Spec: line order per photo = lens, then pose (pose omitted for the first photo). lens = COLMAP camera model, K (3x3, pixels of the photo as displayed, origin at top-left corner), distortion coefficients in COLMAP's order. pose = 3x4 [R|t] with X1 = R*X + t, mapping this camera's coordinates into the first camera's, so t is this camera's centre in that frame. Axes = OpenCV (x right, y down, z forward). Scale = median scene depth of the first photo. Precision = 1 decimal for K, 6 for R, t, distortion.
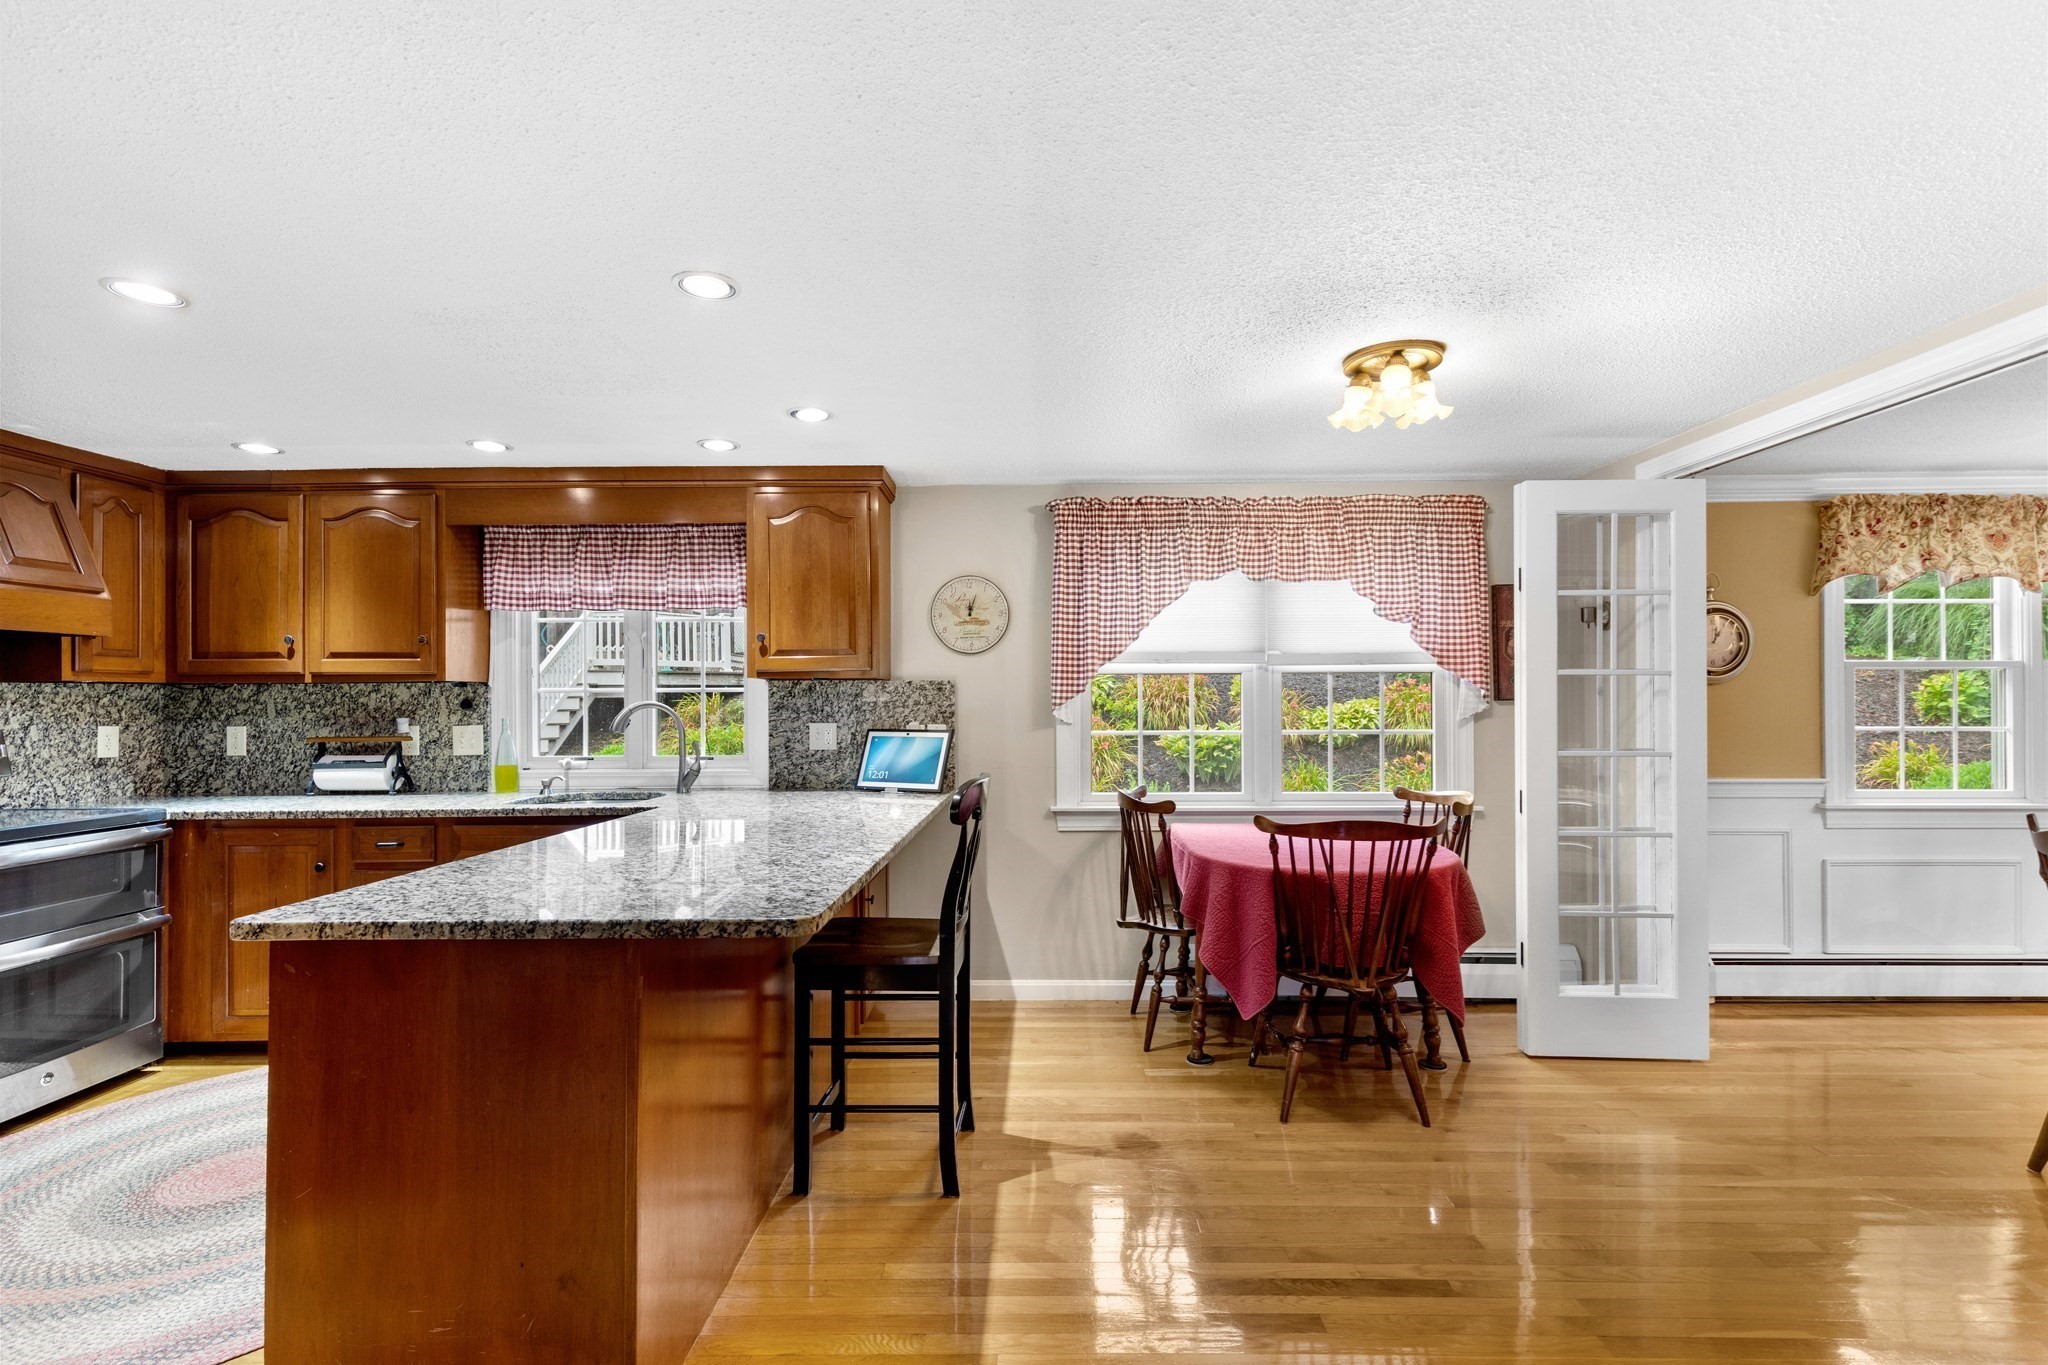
lens RADIAL K [[920.5, 0, 1043.5], [0, 920.5, 690.5], [0, 0, 1]] dist [0.004596, -0.000407]
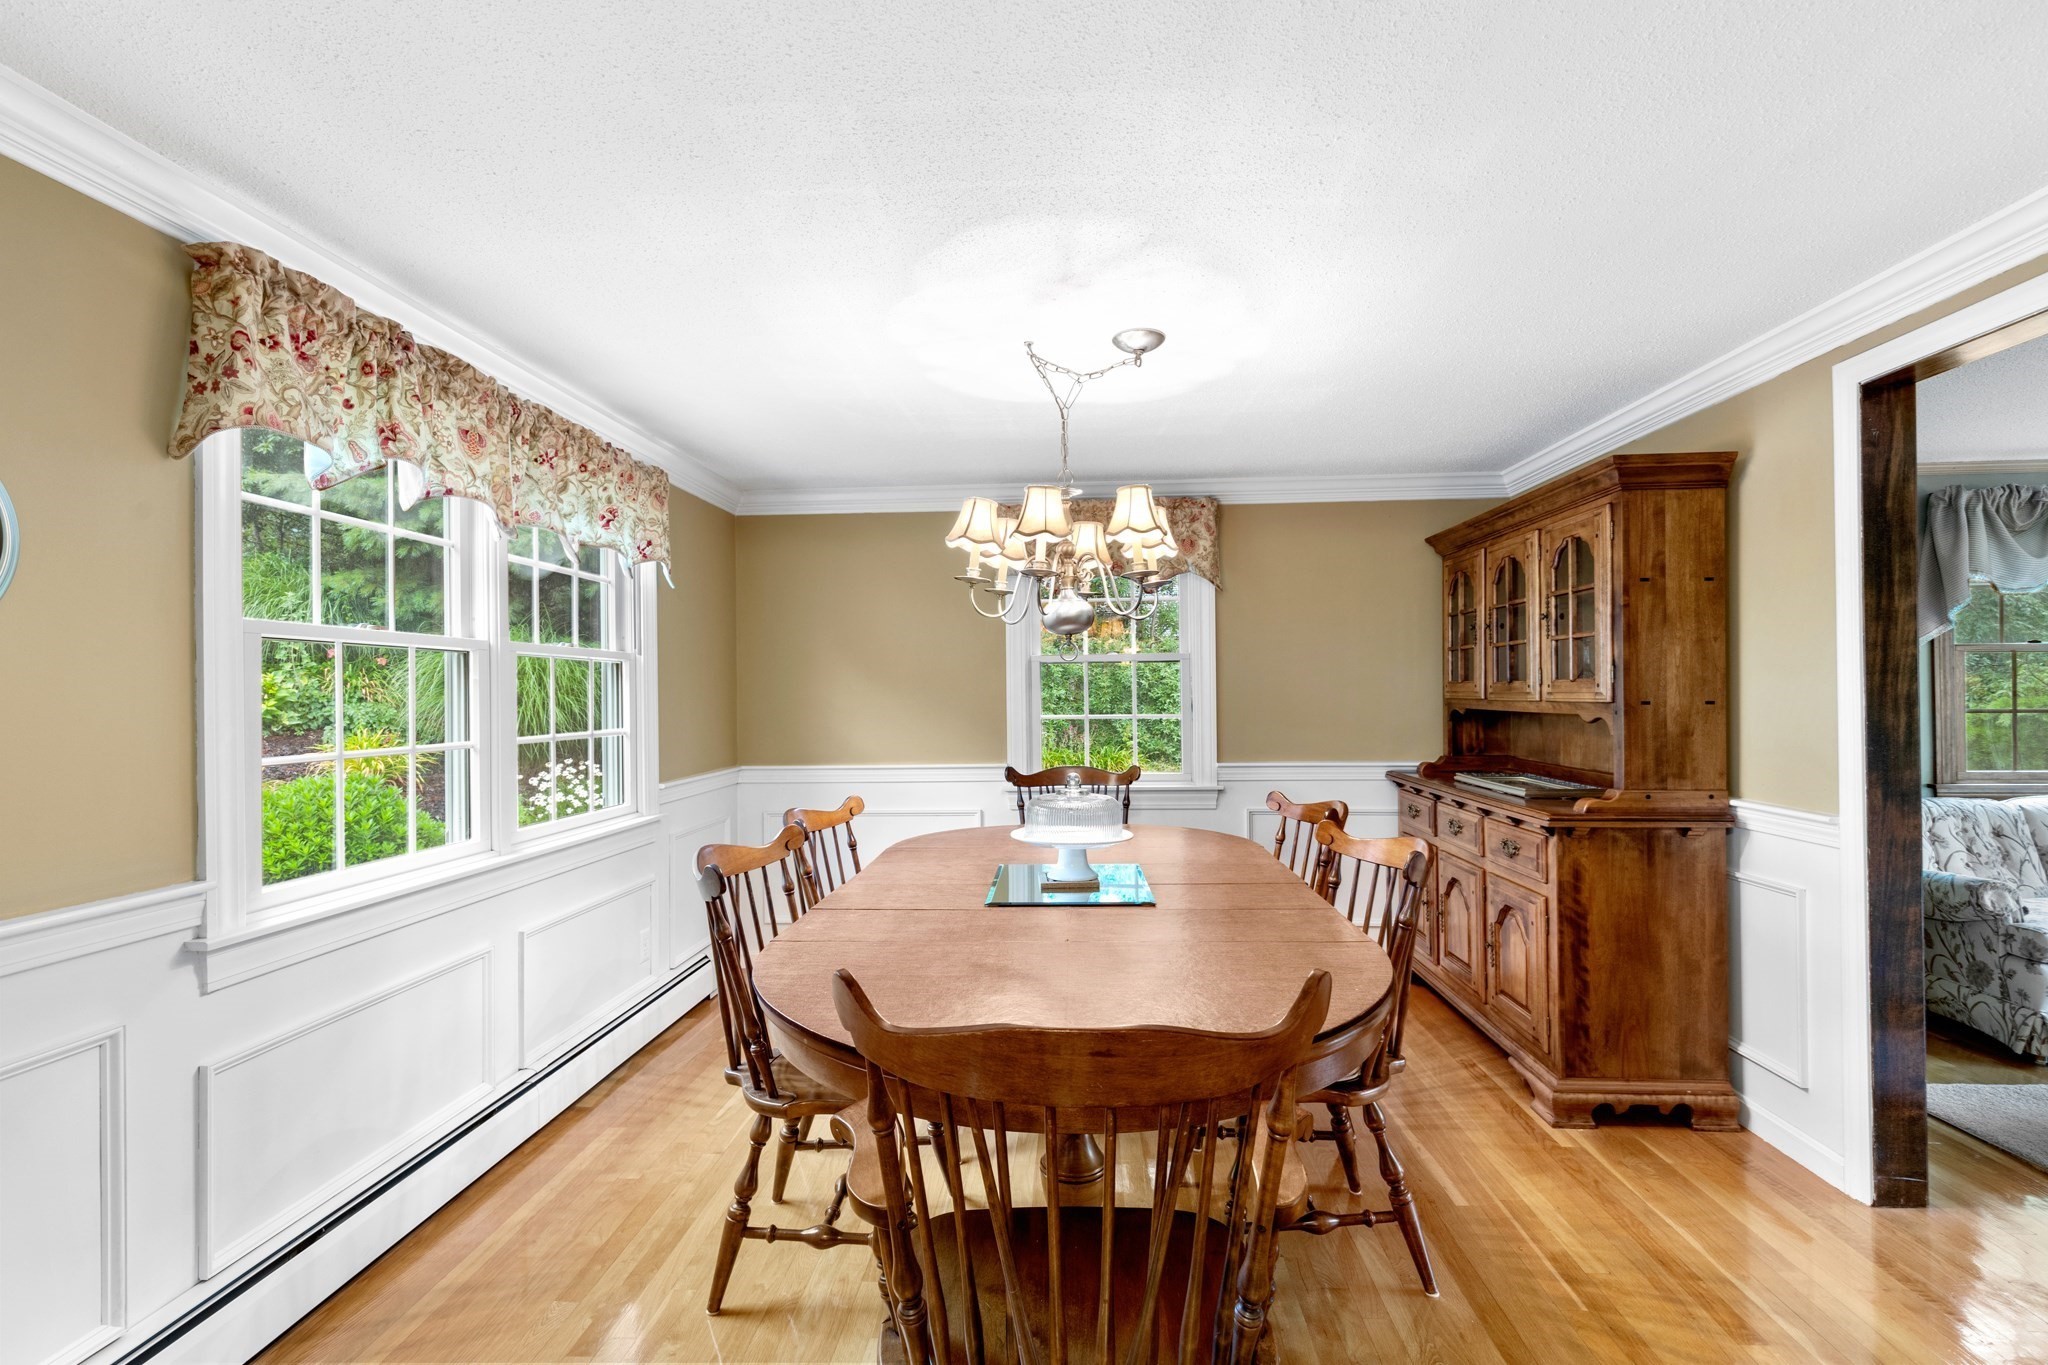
lens RADIAL K [[920.5, 0, 1021.4], [0, 920.5, 691.6], [0, 0, 1]] dist [0.004596, -0.000407]
pose [[0.059575, 0.008233, 0.998190, 0.438355], [0.011869, 0.999889, -0.008955, 0.013556], [-0.998153, 0.012381, 0.059471, 0.595725]]
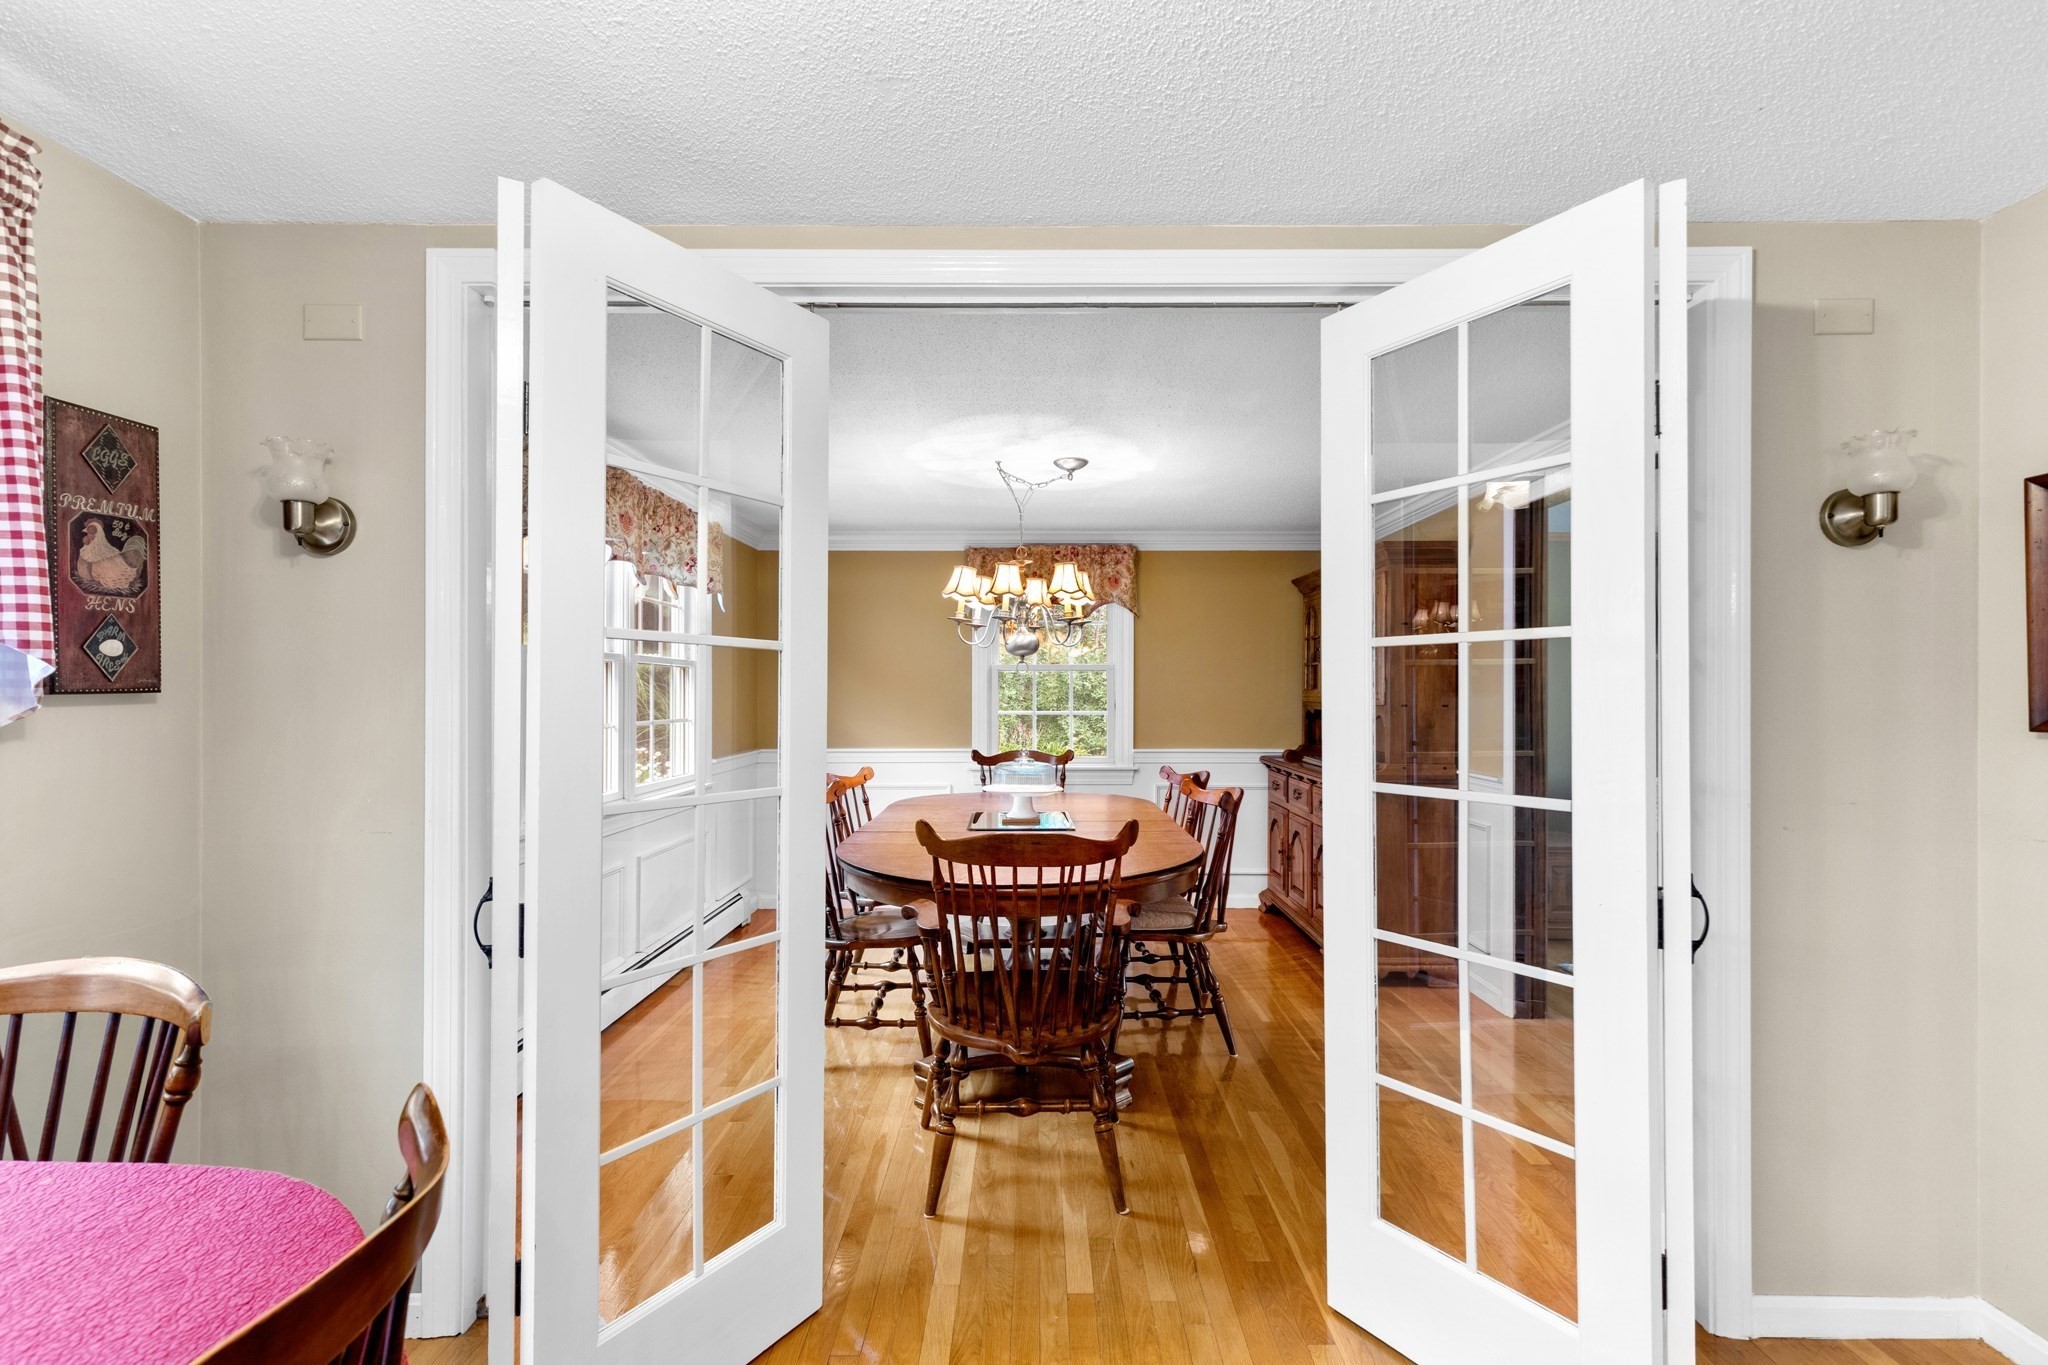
lens RADIAL K [[920.5, 0, 1033.5], [0, 920.5, 686.0], [0, 0, 1]] dist [0.004596, -0.000407]
pose [[-0.008664, 0.014683, 0.999855, 0.110641], [0.000247, 0.999892, -0.014681, 0.014192], [-0.999962, 0.000120, -0.008666, 0.597047]]
